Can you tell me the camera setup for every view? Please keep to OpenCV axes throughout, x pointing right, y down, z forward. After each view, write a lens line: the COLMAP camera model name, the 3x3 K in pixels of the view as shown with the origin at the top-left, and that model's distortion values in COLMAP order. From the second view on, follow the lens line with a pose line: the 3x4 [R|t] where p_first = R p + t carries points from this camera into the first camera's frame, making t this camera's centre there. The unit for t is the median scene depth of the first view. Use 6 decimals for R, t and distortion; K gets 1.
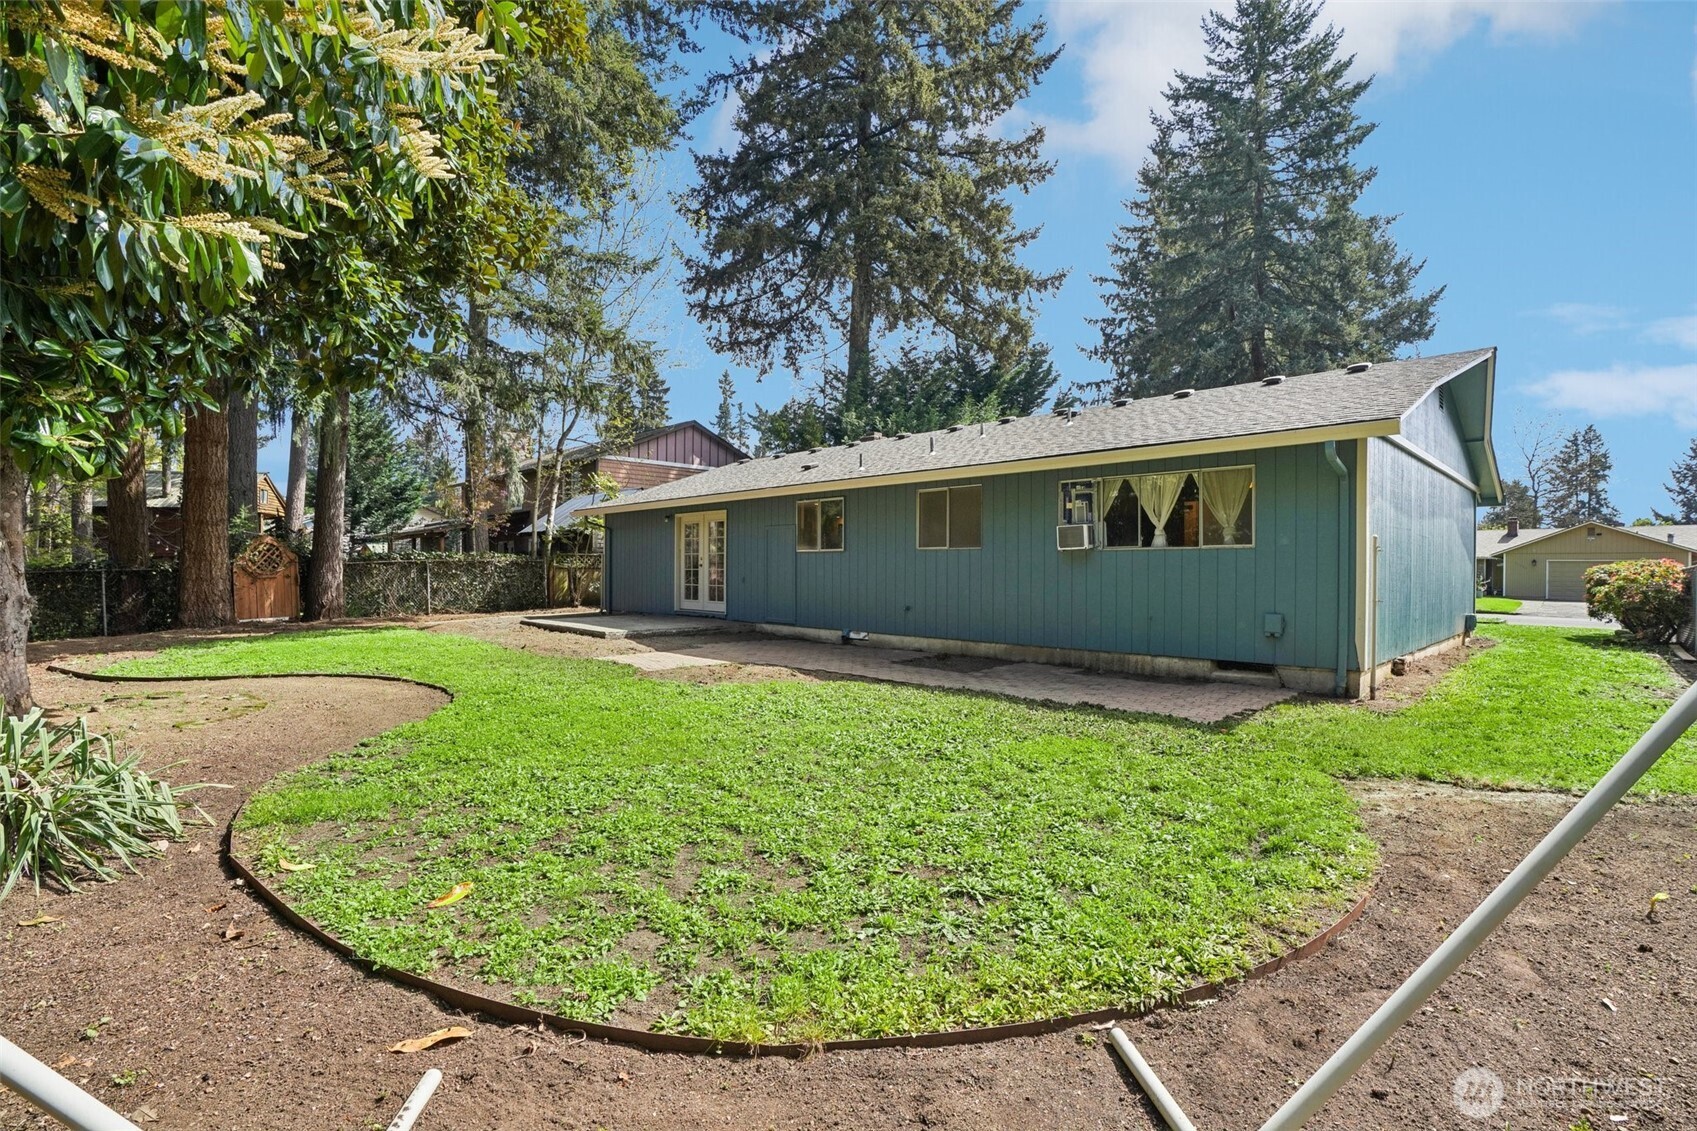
lens RADIAL K [[779.9, 0, 864.0], [0, 779.9, 565.7], [0, 0, 1]] dist [-0.011626, 0.003031]
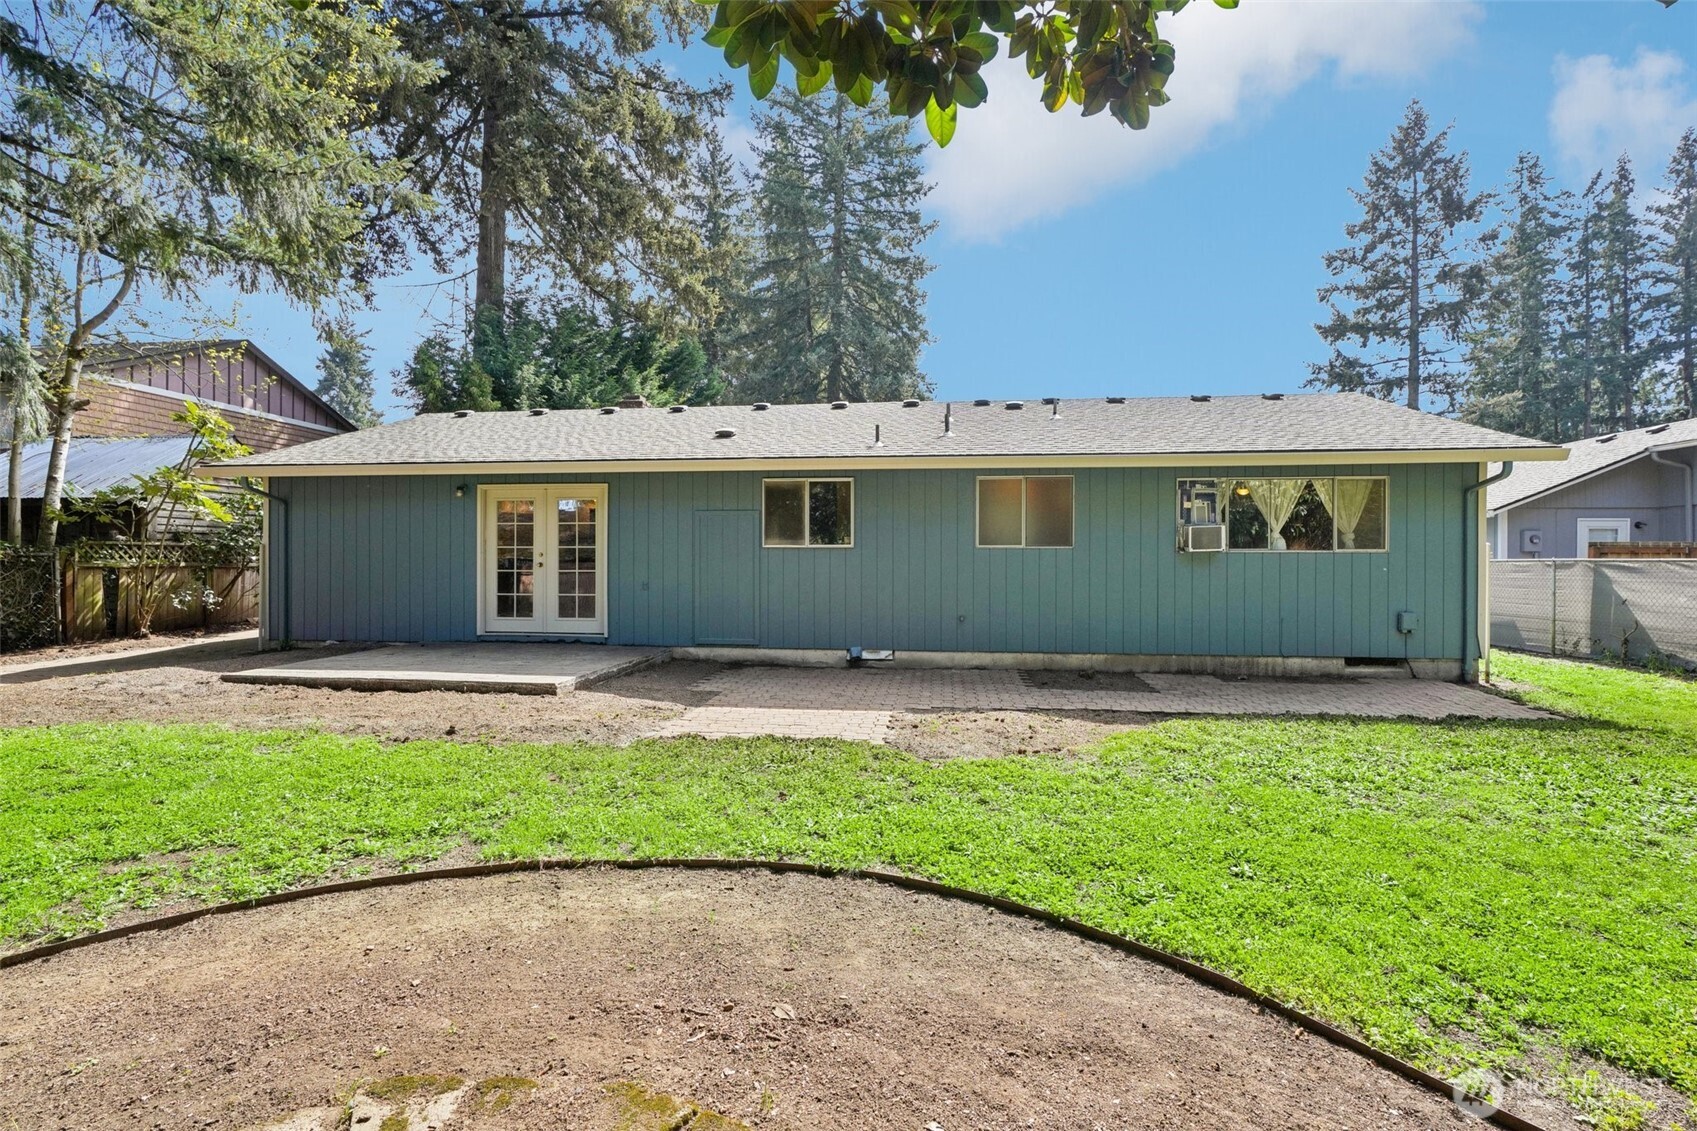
lens RADIAL K [[779.9, 0, 850.0], [0, 779.9, 570.5], [0, 0, 1]] dist [-0.011626, 0.003031]
pose [[0.793167, -0.005913, 0.608975, -0.514053], [-0.003427, 0.999894, 0.014171, -0.007297], [-0.608994, -0.013327, 0.793063, 0.396907]]
